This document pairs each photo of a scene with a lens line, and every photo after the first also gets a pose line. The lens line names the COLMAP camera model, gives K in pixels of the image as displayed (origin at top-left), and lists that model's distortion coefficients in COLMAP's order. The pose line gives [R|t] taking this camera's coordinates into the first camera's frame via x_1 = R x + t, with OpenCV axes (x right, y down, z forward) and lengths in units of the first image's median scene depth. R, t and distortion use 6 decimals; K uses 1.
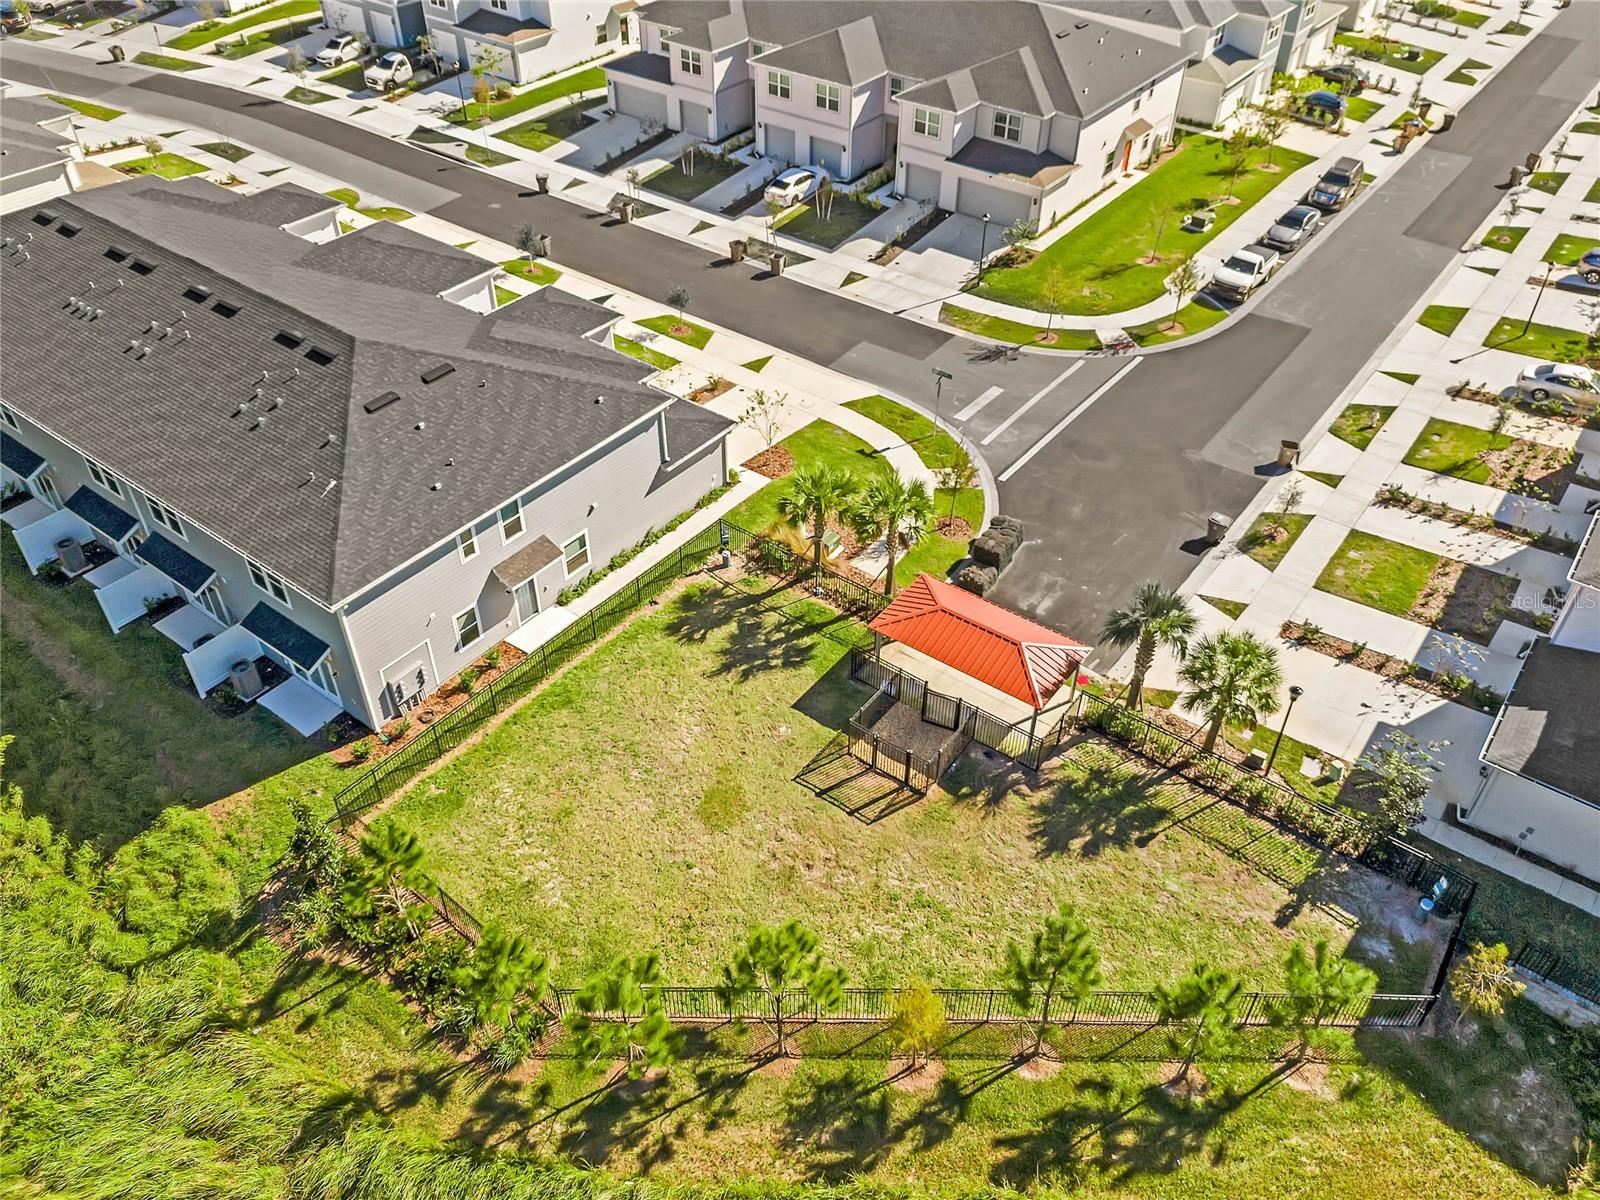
lens RADIAL K [[1212.2, 0, 796.9], [0, 1212.2, 594.0], [0, 0, 1]] dist [0.060171, -0.058255]
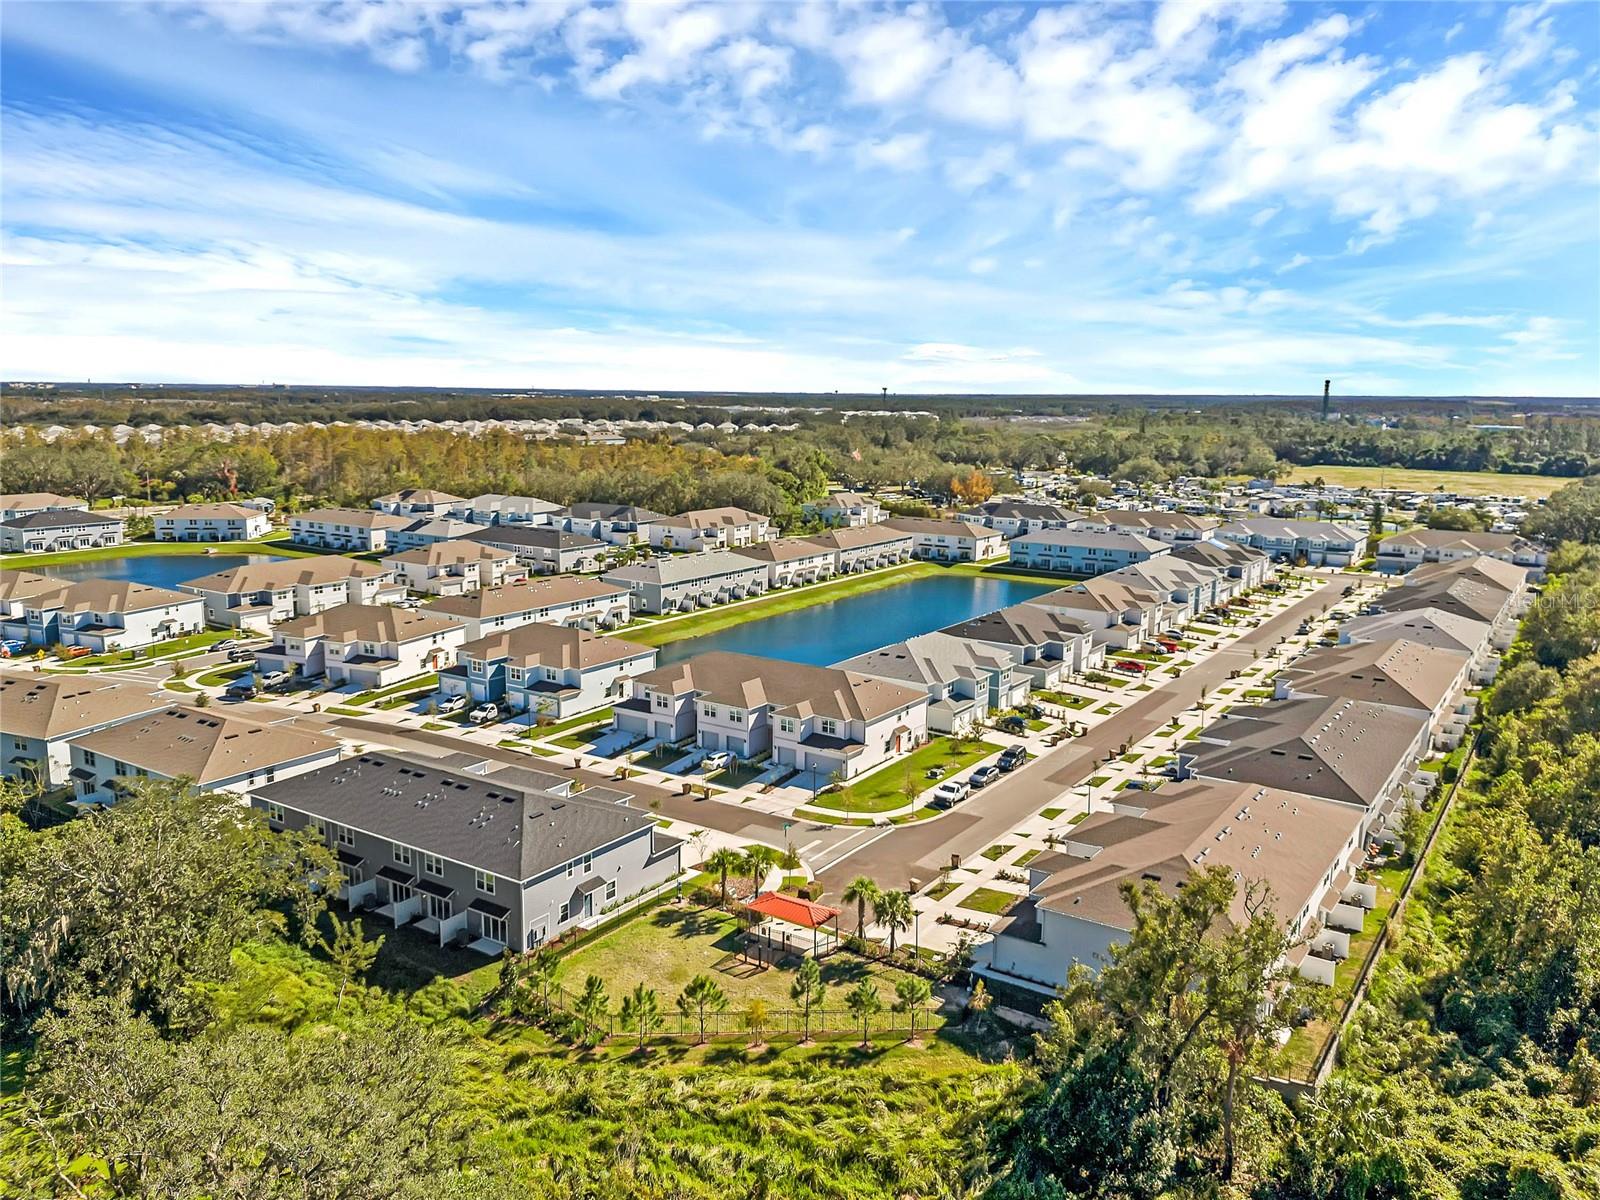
lens RADIAL K [[1212.2, 0, 796.9], [0, 1212.2, 594.0], [0, 0, 1]] dist [0.060171, -0.058255]
pose [[0.998703, -0.005610, 0.050606, 0.025669], [0.030557, 0.861053, -0.507597, 0.380718], [-0.040727, 0.508485, 0.860107, -0.700259]]
